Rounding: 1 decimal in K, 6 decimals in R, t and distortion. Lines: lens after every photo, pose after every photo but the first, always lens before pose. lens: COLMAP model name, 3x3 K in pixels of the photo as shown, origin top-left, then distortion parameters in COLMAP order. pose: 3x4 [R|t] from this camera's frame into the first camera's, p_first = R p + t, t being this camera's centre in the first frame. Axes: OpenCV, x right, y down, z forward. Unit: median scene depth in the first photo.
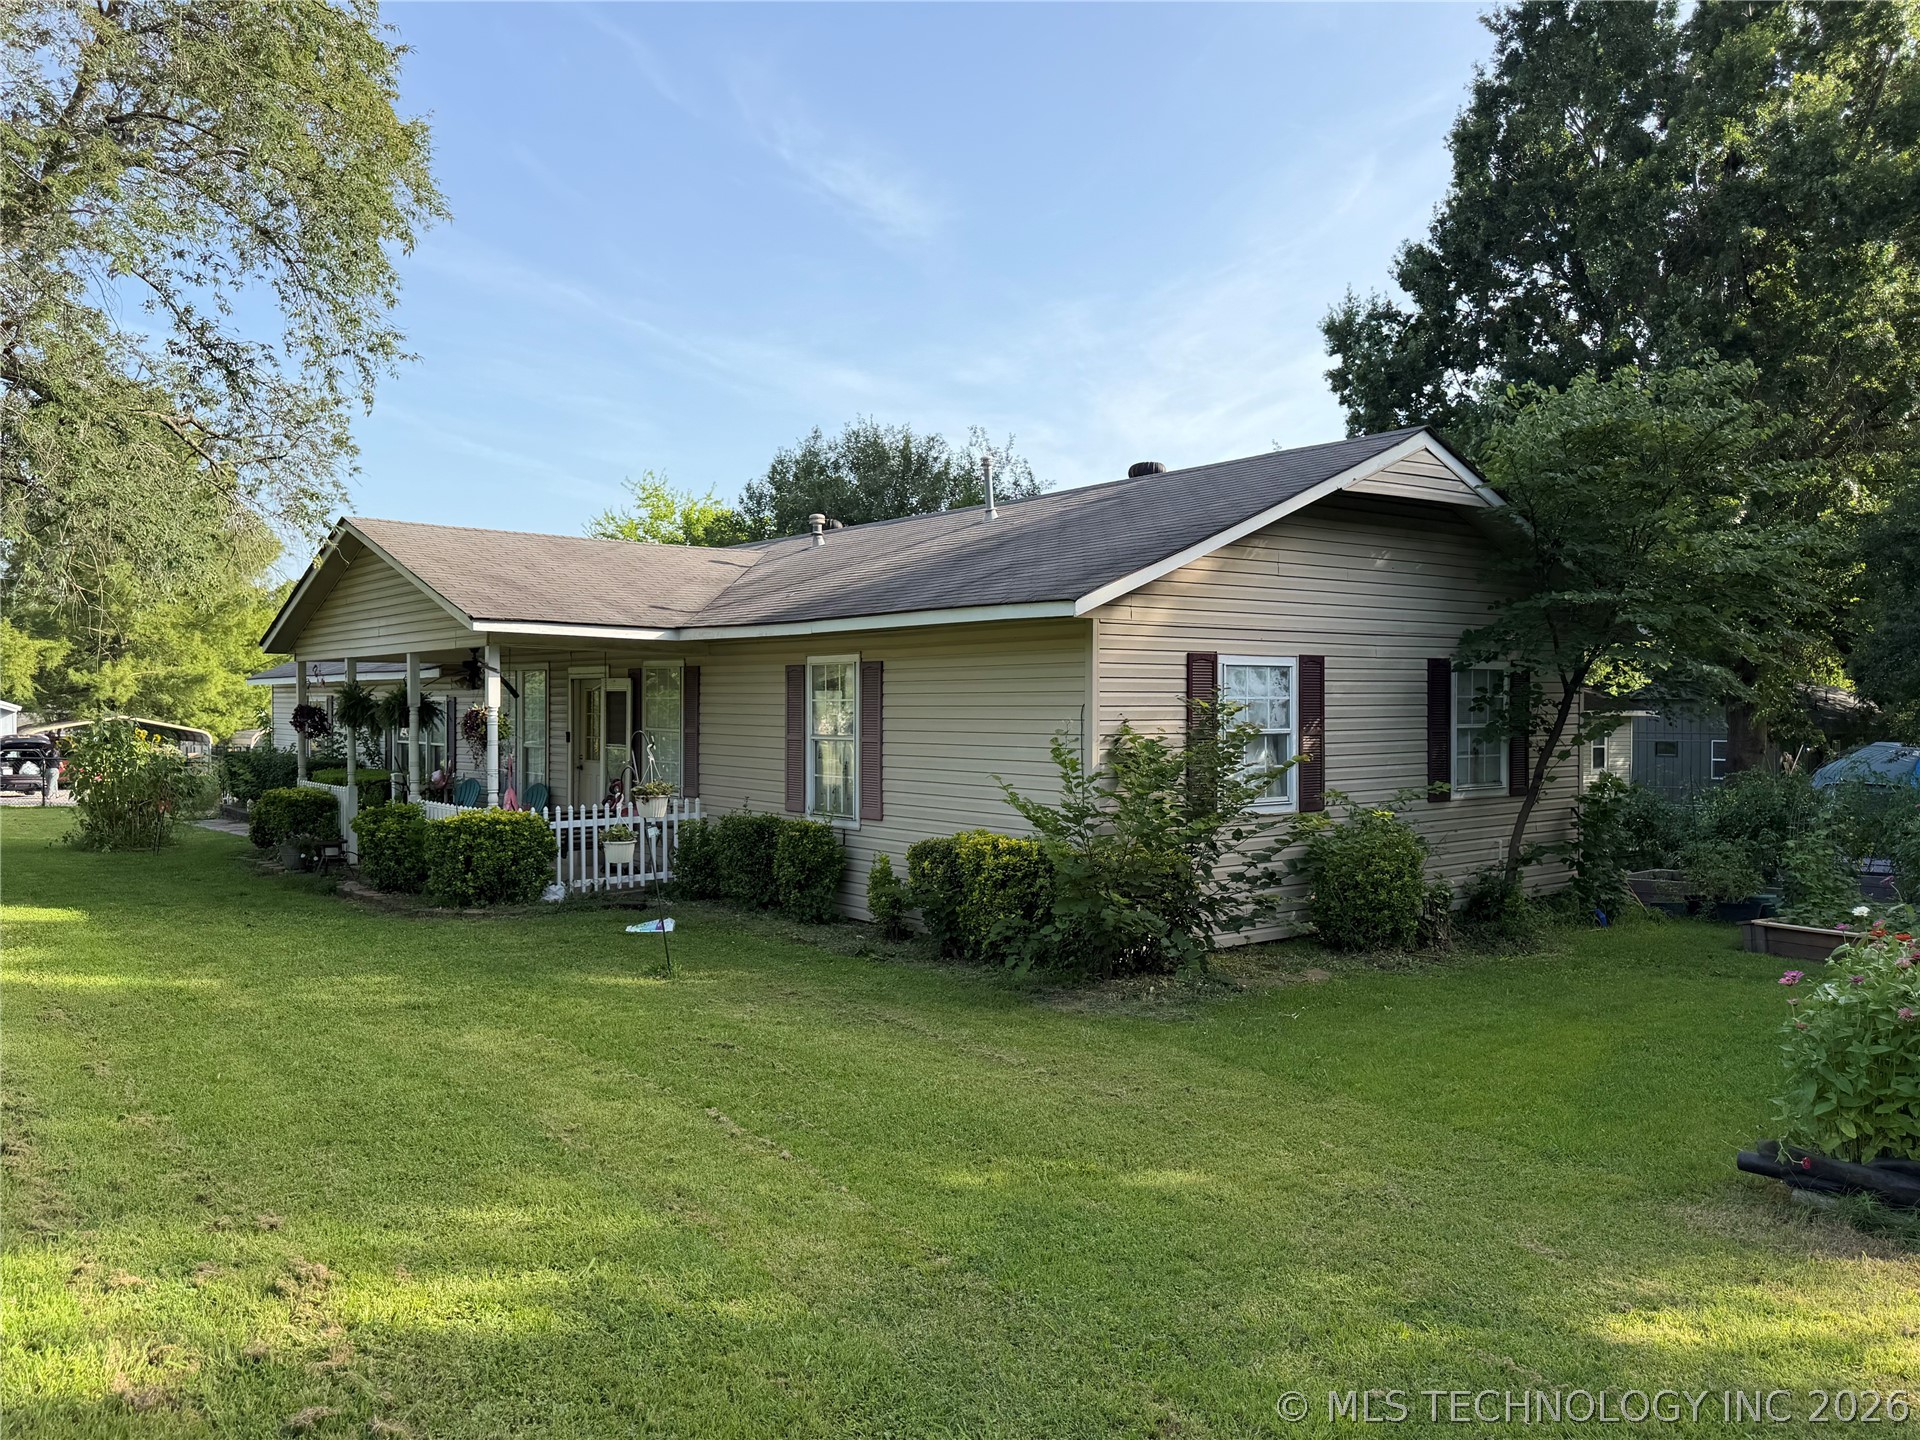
lens RADIAL K [[1417.0, 0, 950.0], [0, 1417.0, 713.7], [0, 0, 1]] dist [0.056757, -0.061838]
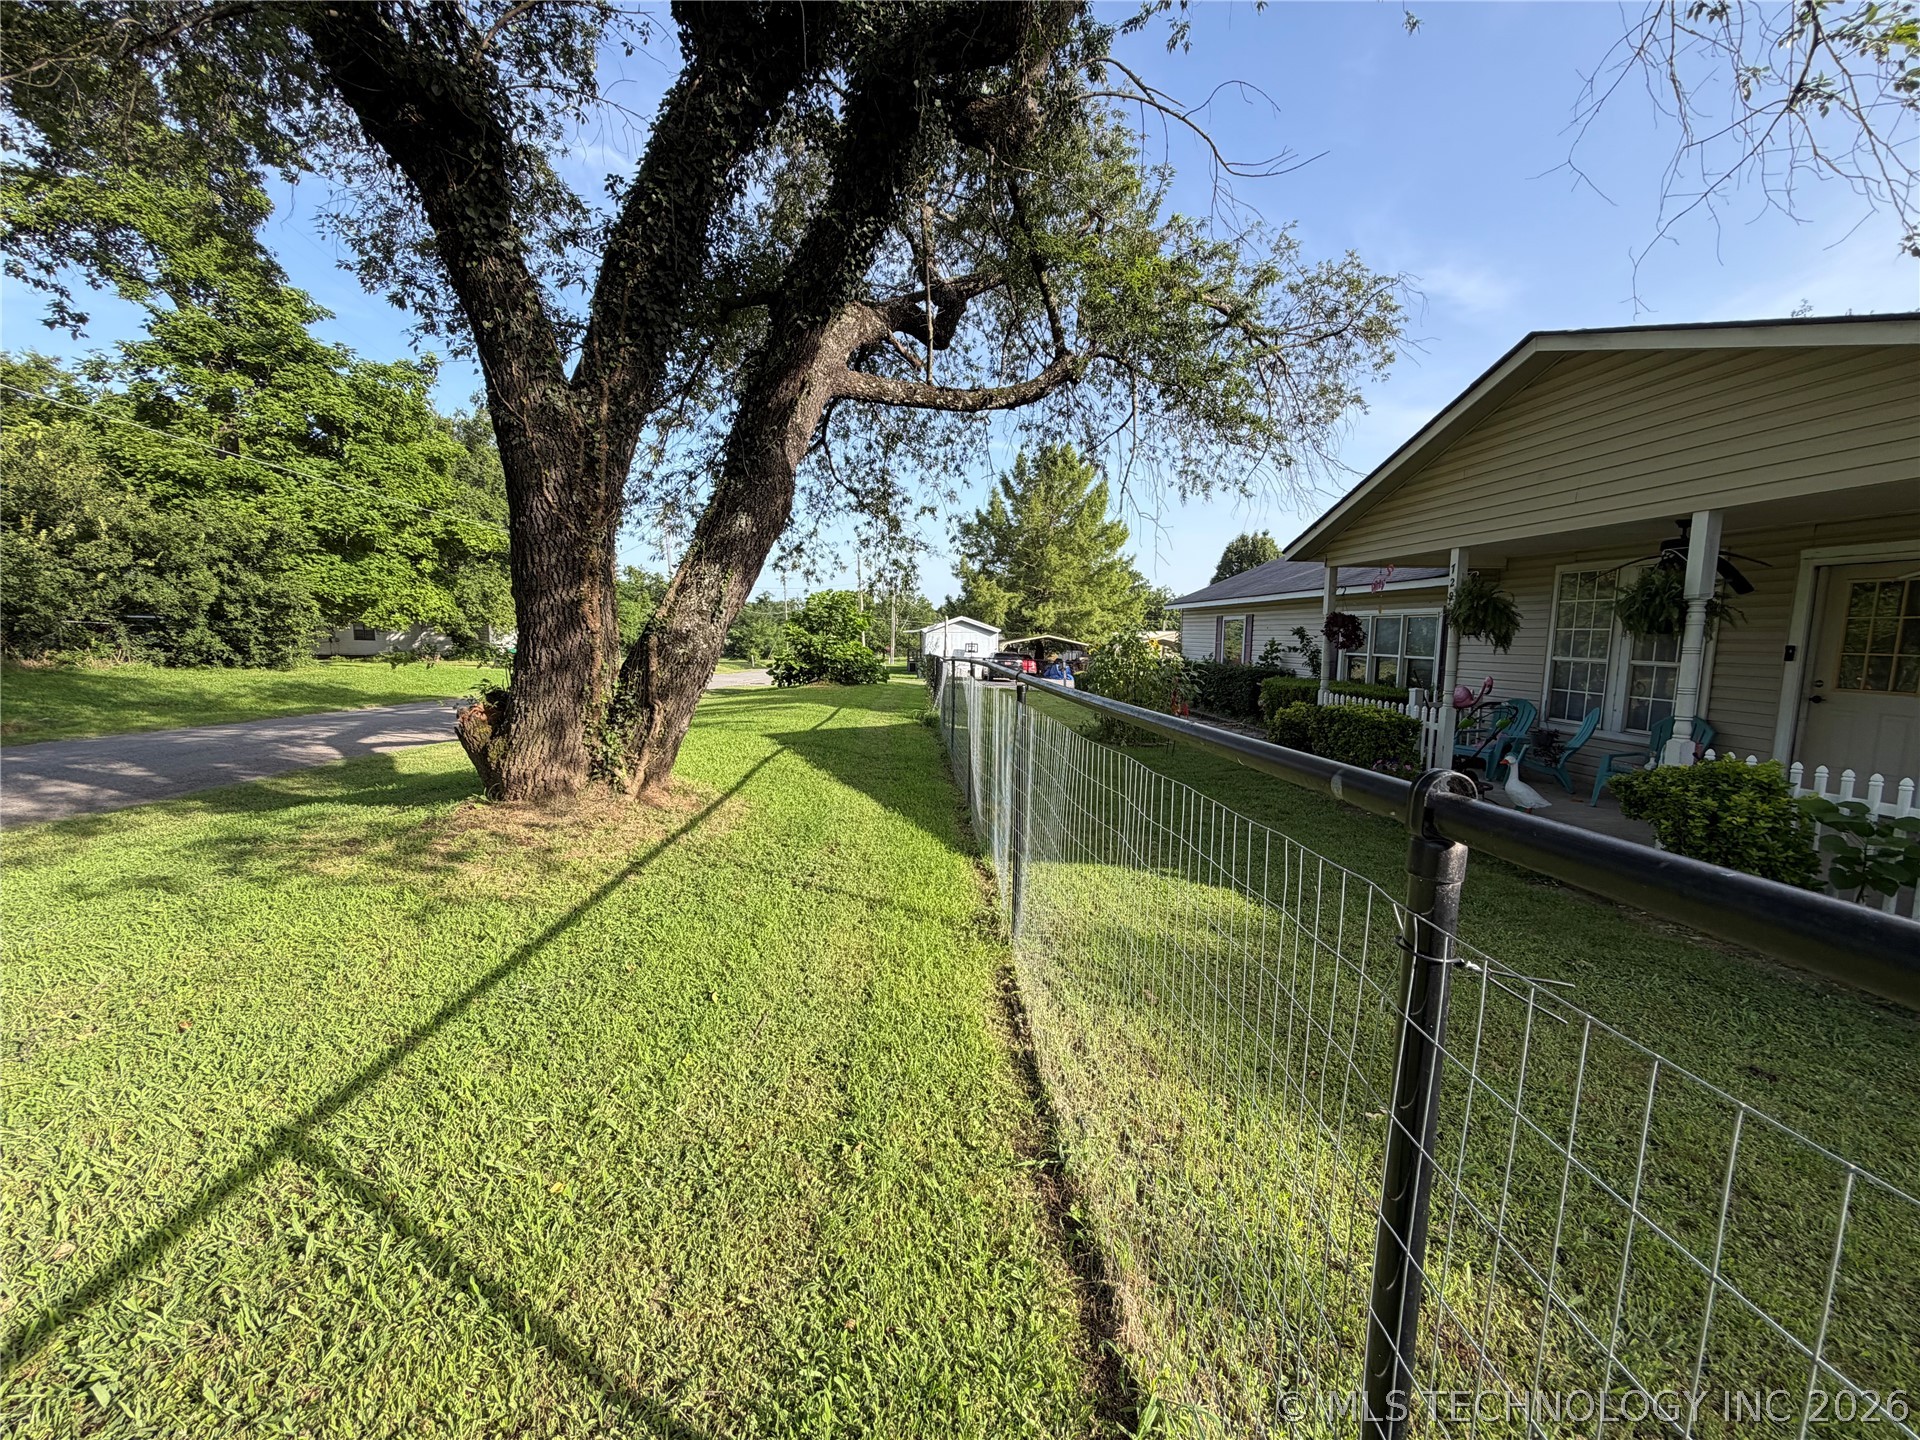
lens RADIAL K [[776.5, 0, 957.1], [0, 776.5, 716.7], [0, 0, 1]] dist [0.006930, -0.000442]
pose [[0.822335, 0.069252, -0.564774, -0.506675], [-0.012933, 0.994584, 0.103123, 0.017474], [0.568857, -0.077498, 0.818777, 0.615216]]
